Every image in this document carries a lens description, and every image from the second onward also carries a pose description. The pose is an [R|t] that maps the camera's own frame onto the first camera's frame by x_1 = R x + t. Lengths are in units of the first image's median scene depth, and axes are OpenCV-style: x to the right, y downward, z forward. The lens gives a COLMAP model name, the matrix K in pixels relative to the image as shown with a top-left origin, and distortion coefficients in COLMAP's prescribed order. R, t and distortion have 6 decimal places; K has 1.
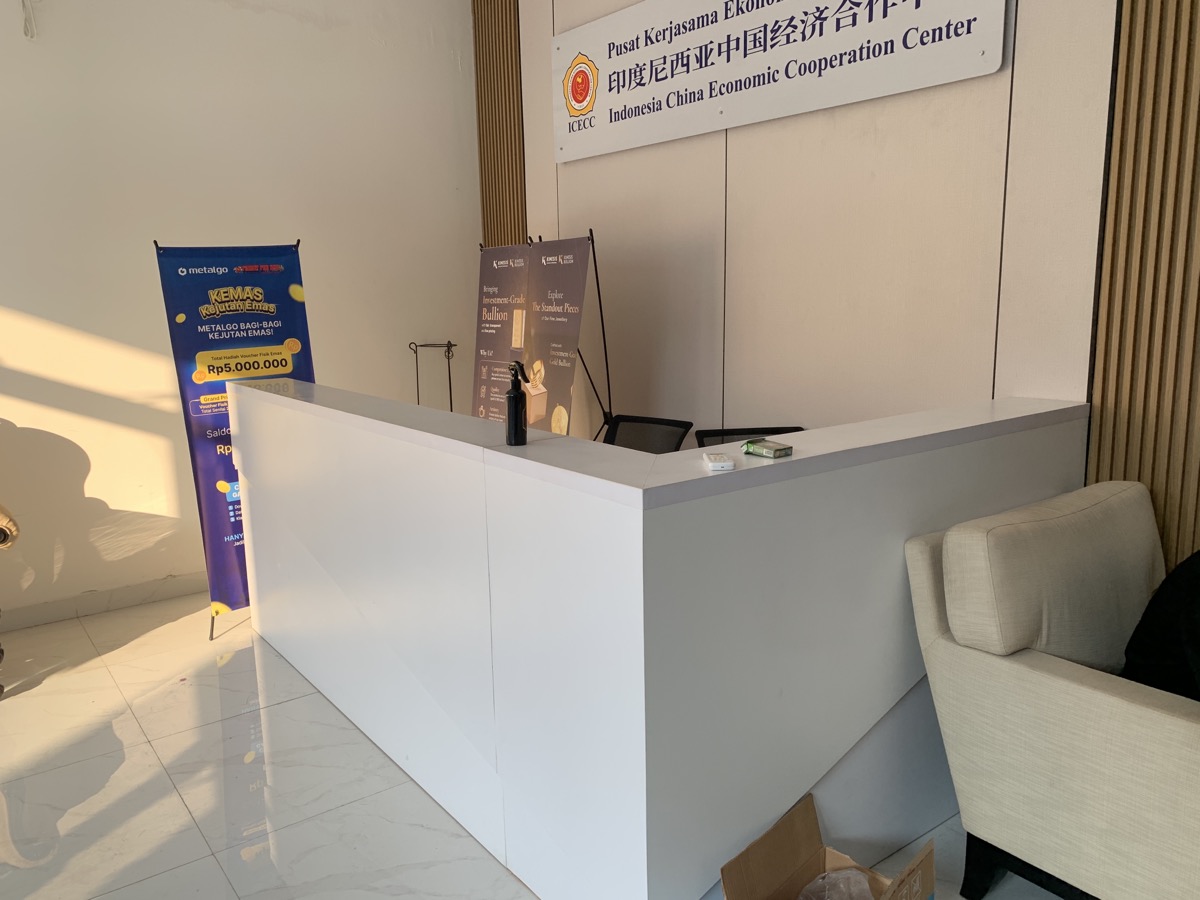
lens RADIAL K [[914.4, 0, 599.4], [0, 914.4, 448.9], [0, 0, 1]] dist [0.032806, -0.014754]
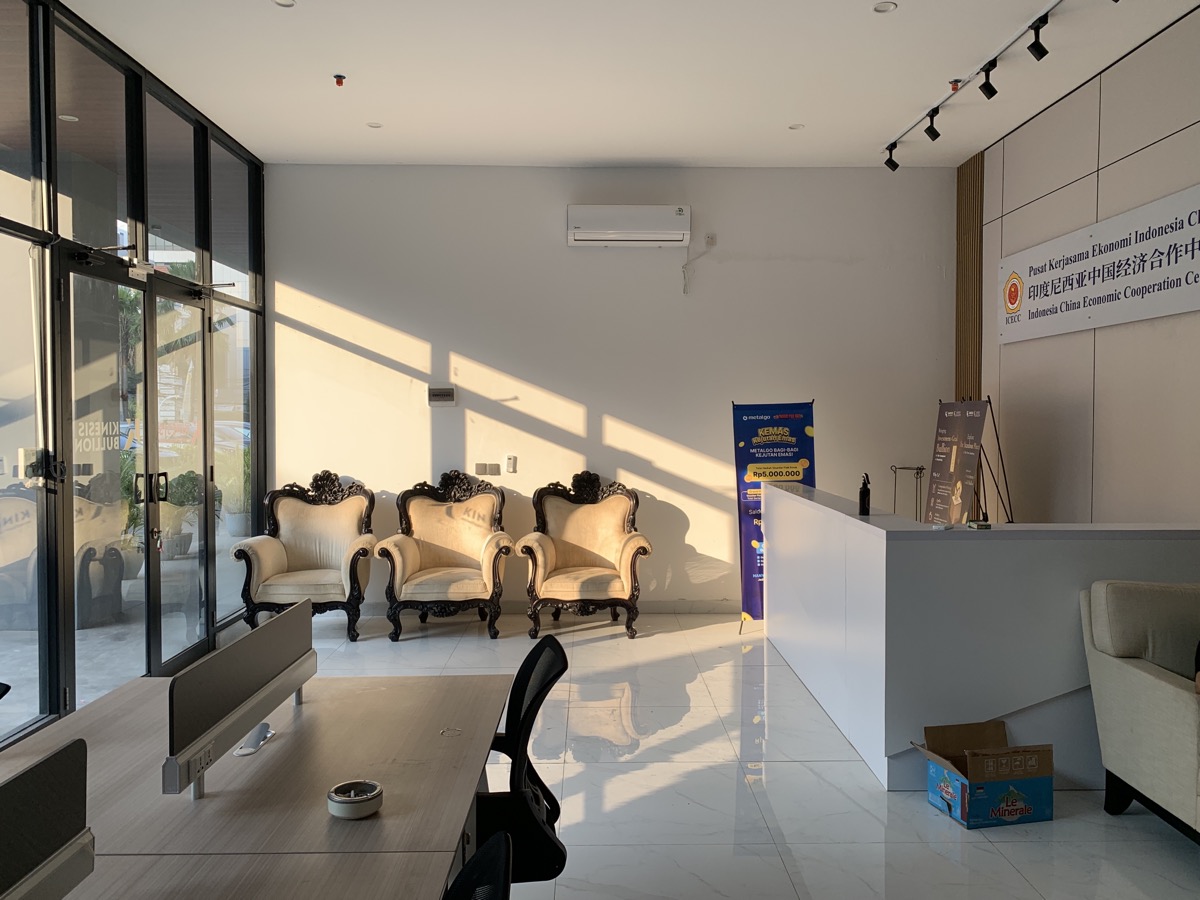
lens RADIAL K [[914.4, 0, 601.0], [0, 914.4, 447.2], [0, 0, 1]] dist [0.032806, -0.014754]
pose [[0.804159, 0.037813, -0.593210, 0.349449], [-0.117604, 0.988368, -0.096422, 0.060099], [0.582664, 0.147303, 0.799253, -0.525917]]
